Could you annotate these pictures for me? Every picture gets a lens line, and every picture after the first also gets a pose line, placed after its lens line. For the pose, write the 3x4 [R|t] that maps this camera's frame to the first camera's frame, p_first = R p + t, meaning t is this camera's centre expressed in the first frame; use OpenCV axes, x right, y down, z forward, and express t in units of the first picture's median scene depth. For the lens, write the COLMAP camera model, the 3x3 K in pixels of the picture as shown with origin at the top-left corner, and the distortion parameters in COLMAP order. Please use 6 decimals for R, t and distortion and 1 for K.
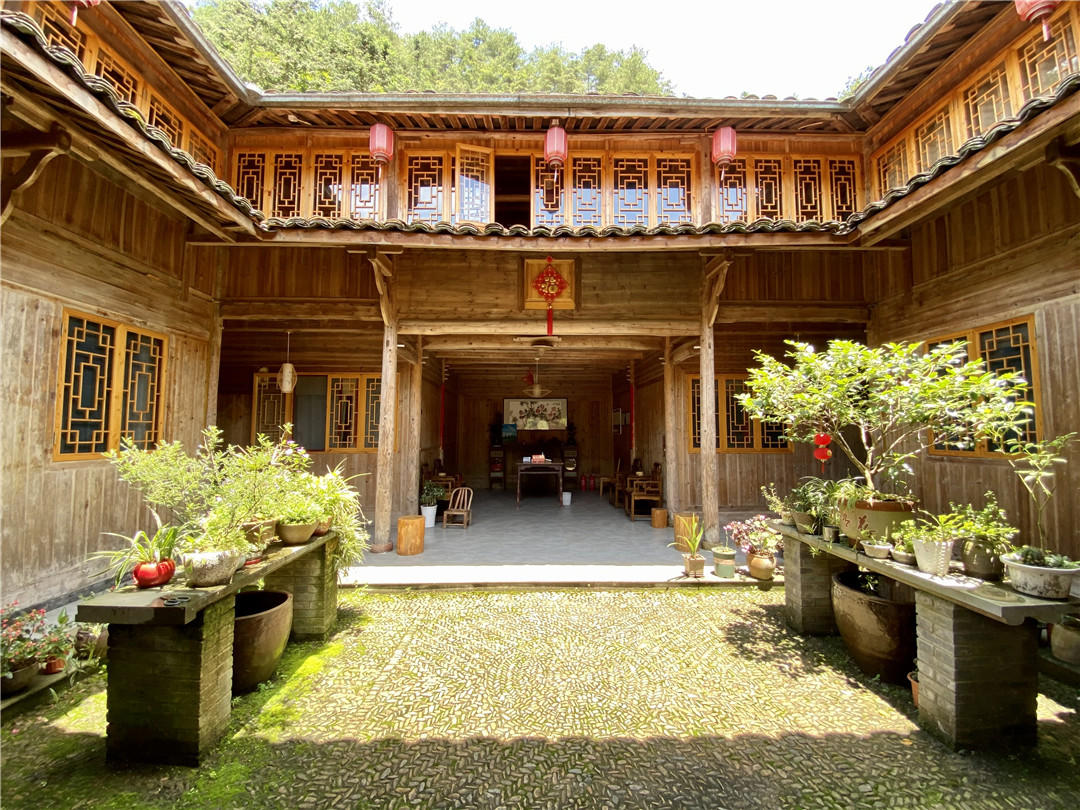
lens RADIAL K [[444.7, 0, 537.5], [0, 444.7, 405.9], [0, 0, 1]] dist [-0.010244, -0.004801]
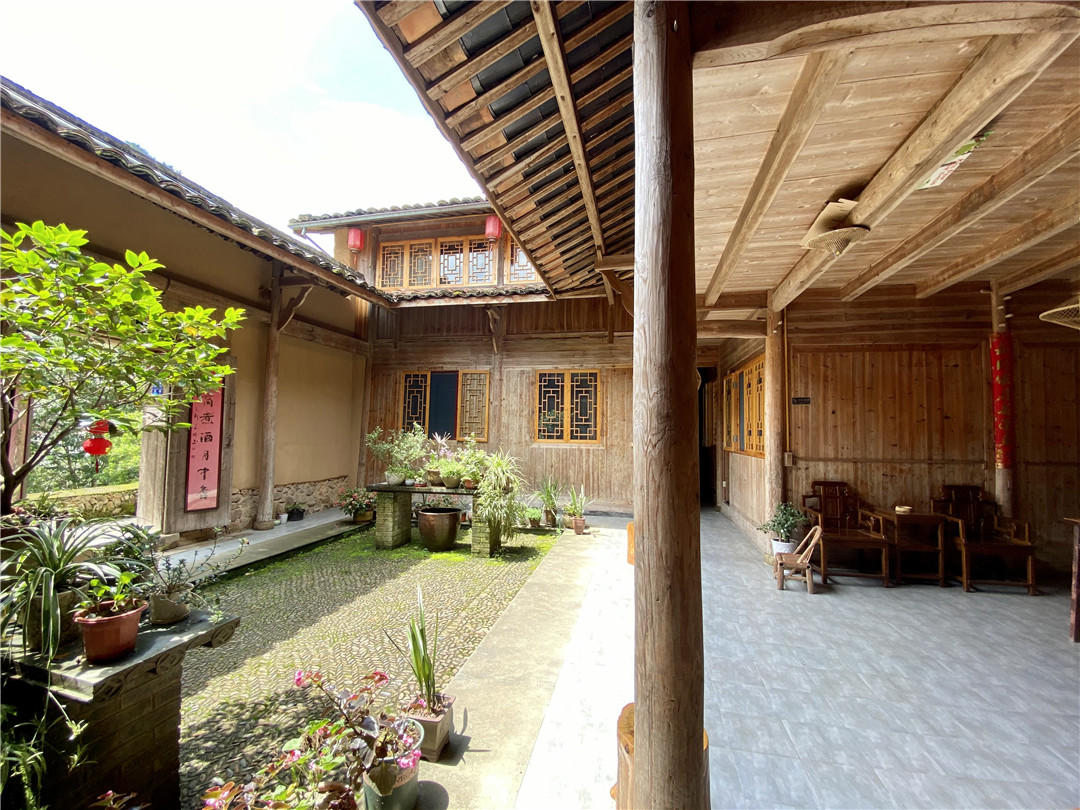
lens RADIAL K [[444.7, 0, 539.4], [0, 444.7, 404.8], [0, 0, 1]] dist [-0.010244, -0.004801]
pose [[-0.248411, -0.063701, -0.966558, 0.934707], [0.042568, 0.996153, -0.076592, 0.102115], [0.967719, -0.060170, -0.244744, 1.441660]]
